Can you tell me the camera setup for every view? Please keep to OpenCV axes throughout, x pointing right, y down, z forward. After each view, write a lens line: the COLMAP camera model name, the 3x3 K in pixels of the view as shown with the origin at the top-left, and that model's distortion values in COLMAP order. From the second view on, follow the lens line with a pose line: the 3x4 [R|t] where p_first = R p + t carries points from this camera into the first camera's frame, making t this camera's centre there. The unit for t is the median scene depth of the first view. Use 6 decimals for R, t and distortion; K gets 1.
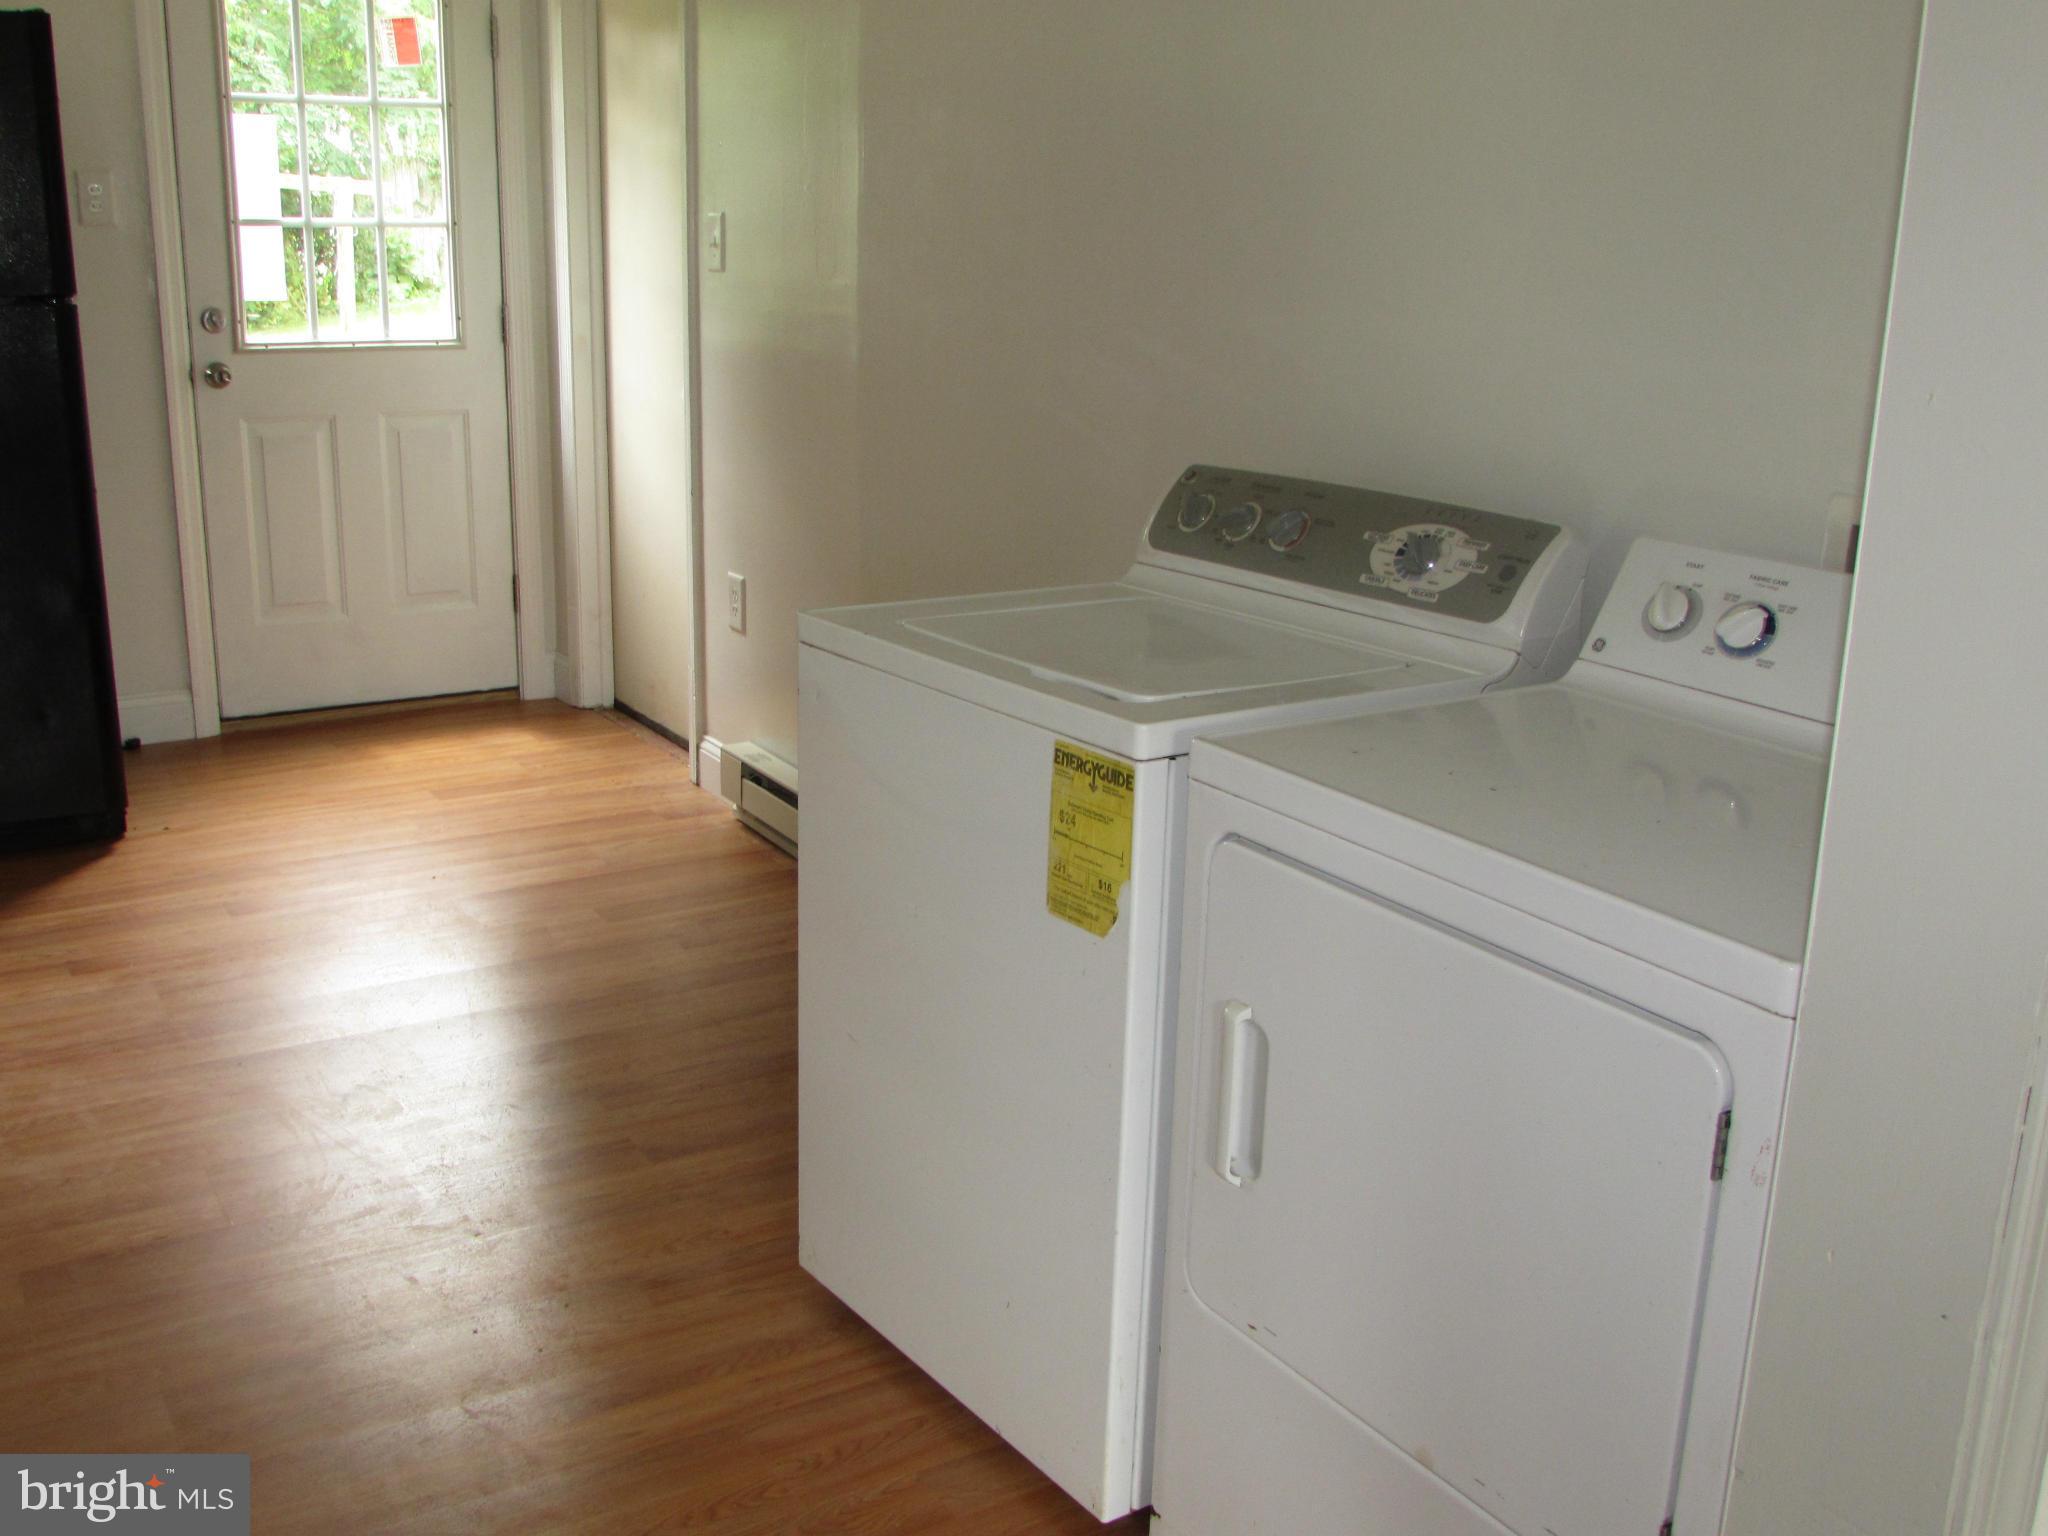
lens RADIAL K [[2000.8, 0, 996.6], [0, 2000.8, 740.6], [0, 0, 1]] dist [-0.047360, 0.000000]
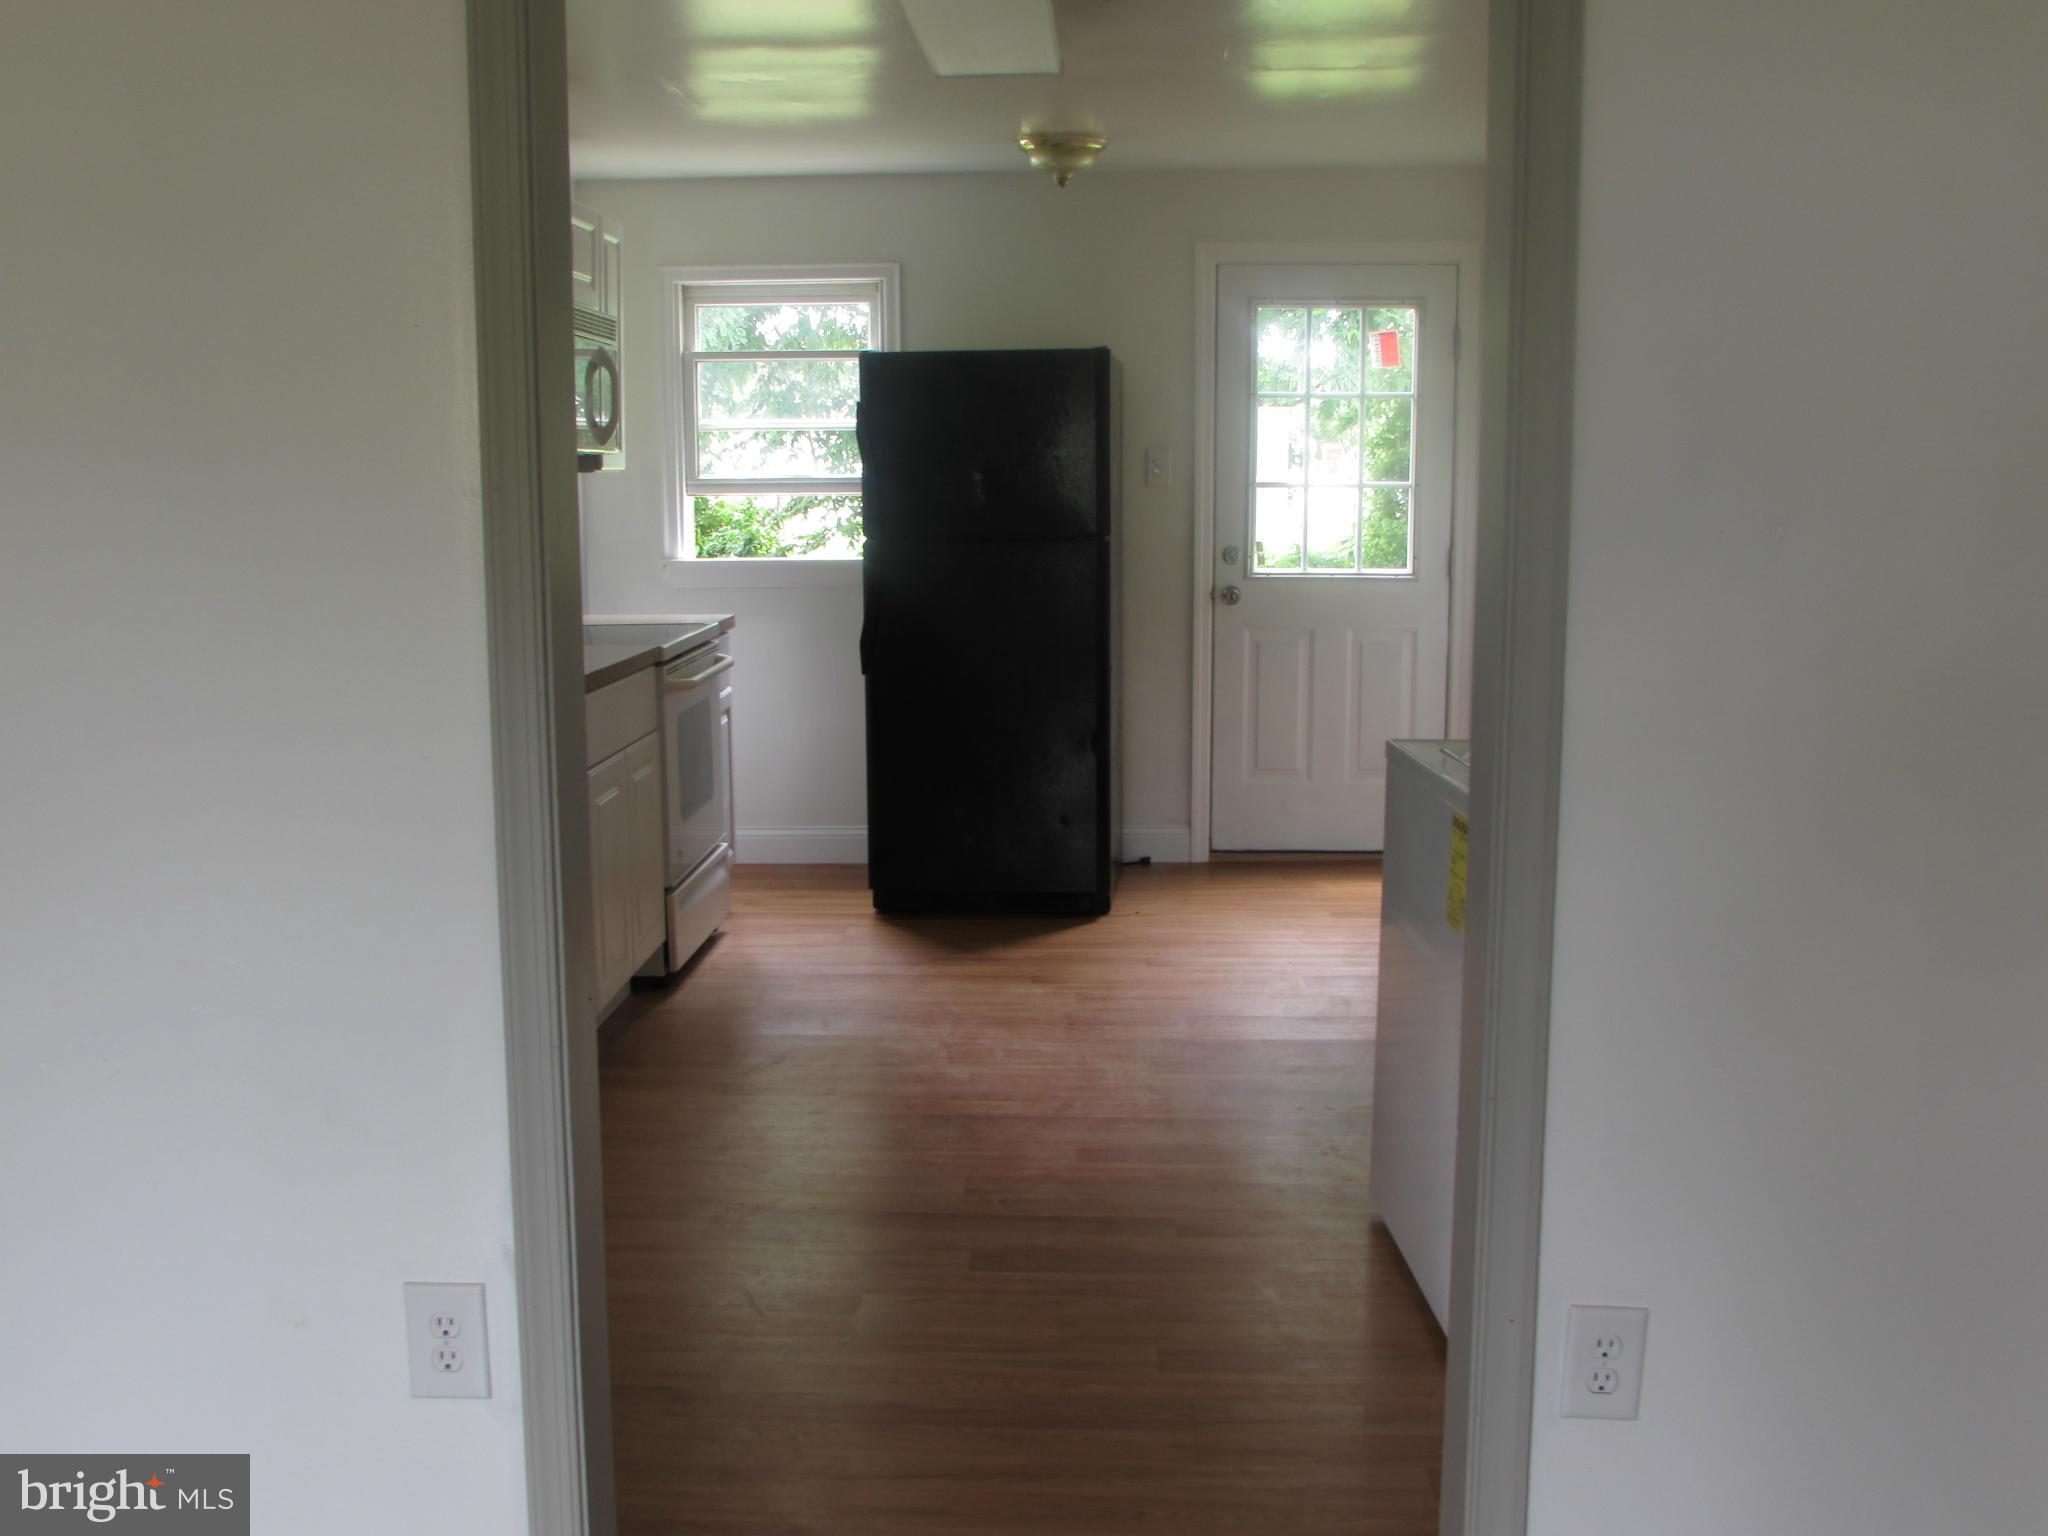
lens RADIAL K [[2000.8, 0, 1016.7], [0, 2000.8, 748.7], [0, 0, 1]] dist [-0.047360, 0.000000]
pose [[0.832741, 0.060903, -0.550304, 0.244698], [-0.126168, 0.988655, -0.081507, 0.049497], [0.539096, 0.137305, 0.830977, -0.200634]]
